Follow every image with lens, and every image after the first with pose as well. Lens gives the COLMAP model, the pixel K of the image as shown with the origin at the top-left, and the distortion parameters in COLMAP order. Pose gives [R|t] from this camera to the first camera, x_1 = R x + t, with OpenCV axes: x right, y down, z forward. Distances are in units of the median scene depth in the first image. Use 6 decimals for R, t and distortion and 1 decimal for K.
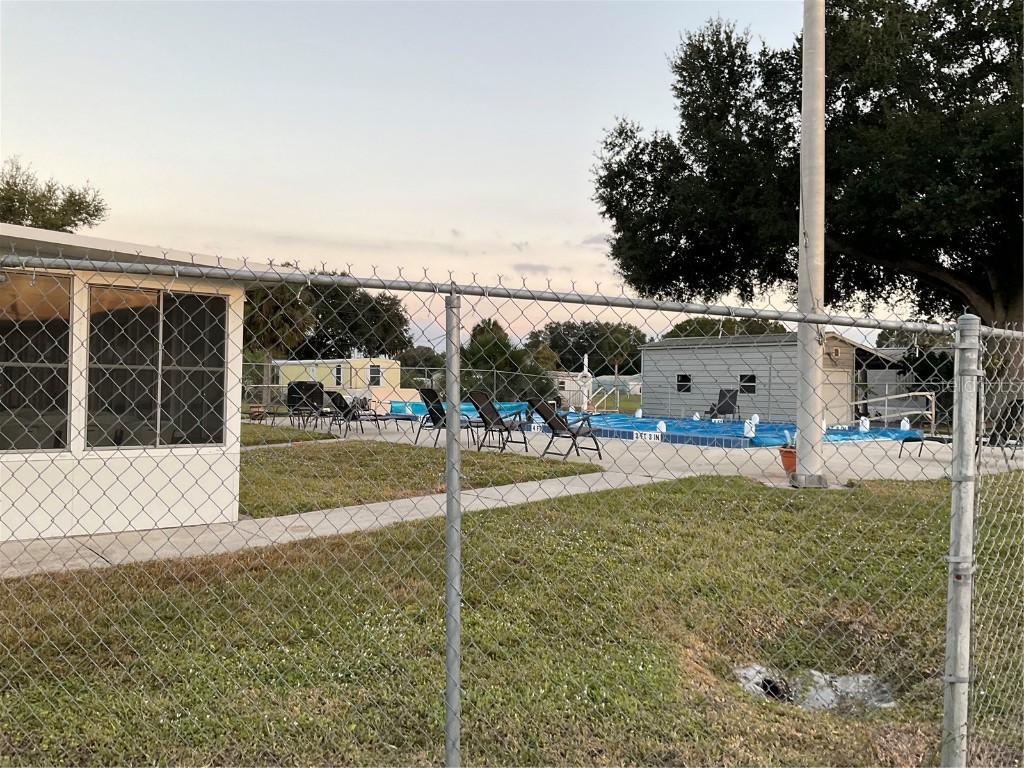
lens RADIAL K [[878.4, 0, 518.6], [0, 878.4, 385.2], [0, 0, 1]] dist [0.018012, 0.000780]
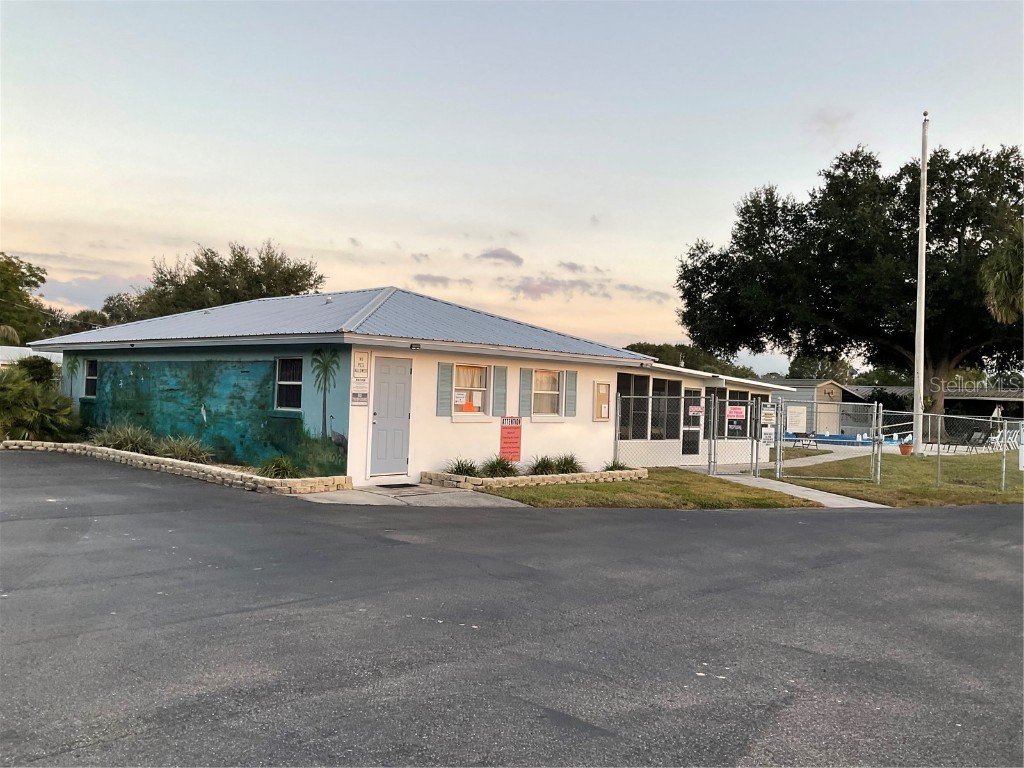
lens RADIAL K [[878.4, 0, 505.9], [0, 878.4, 382.9], [0, 0, 1]] dist [0.018012, 0.000780]
pose [[0.992663, 0.018036, 0.119564, -0.382314], [-0.016614, 0.999779, -0.012887, -0.019240], [-0.119770, 0.010806, 0.992743, -0.478877]]
